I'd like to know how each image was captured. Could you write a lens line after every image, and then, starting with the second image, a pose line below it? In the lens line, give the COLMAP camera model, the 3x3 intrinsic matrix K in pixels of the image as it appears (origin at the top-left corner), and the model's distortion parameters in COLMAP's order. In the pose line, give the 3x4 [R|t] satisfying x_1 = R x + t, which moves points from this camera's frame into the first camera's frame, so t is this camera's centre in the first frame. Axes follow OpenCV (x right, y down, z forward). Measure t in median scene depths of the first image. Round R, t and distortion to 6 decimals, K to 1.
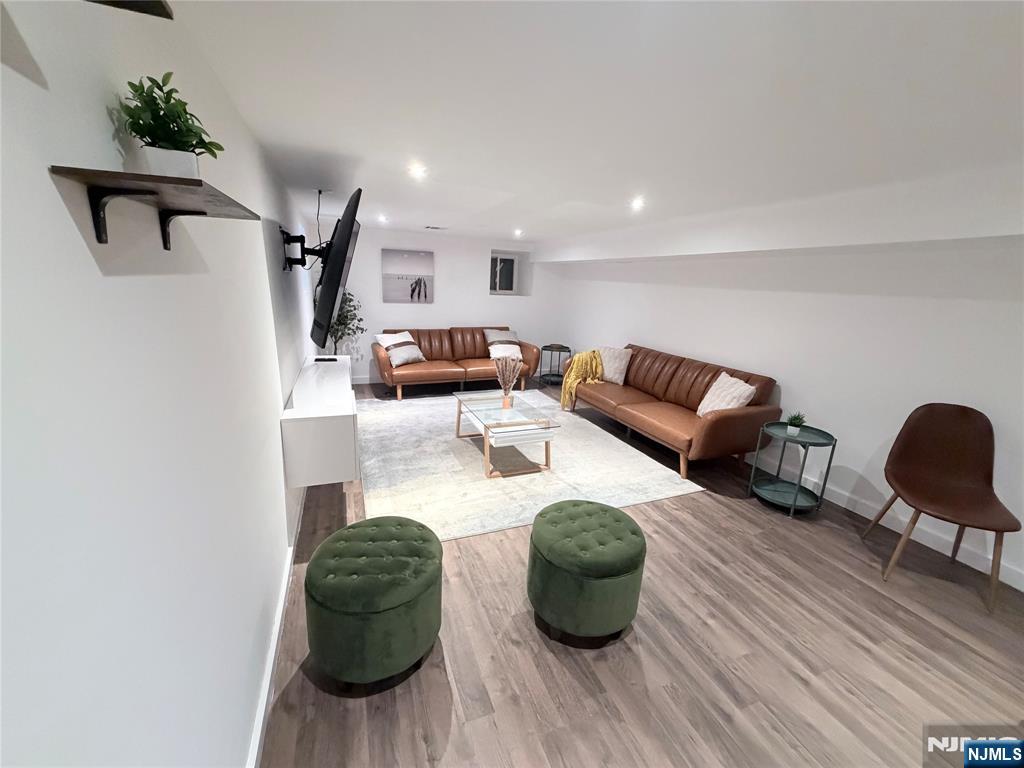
lens RADIAL K [[410.8, 0, 512.2], [0, 410.8, 379.2], [0, 0, 1]] dist [0.000210, -0.000303]
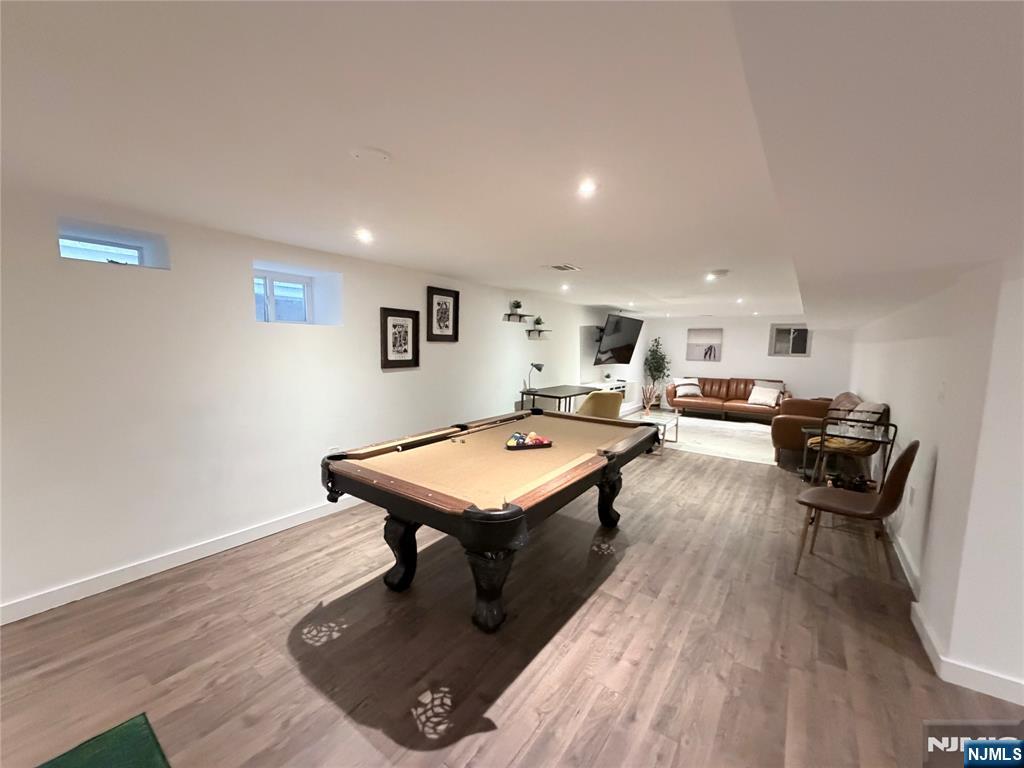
lens RADIAL K [[410.8, 0, 511.4], [0, 410.8, 384.9], [0, 0, 1]] dist [0.000210, -0.000303]
pose [[0.529227, 0.051243, -0.846931, 0.716231], [-0.194866, 0.978834, -0.062543, 0.149345], [0.825800, 0.198138, 0.528011, -0.430566]]
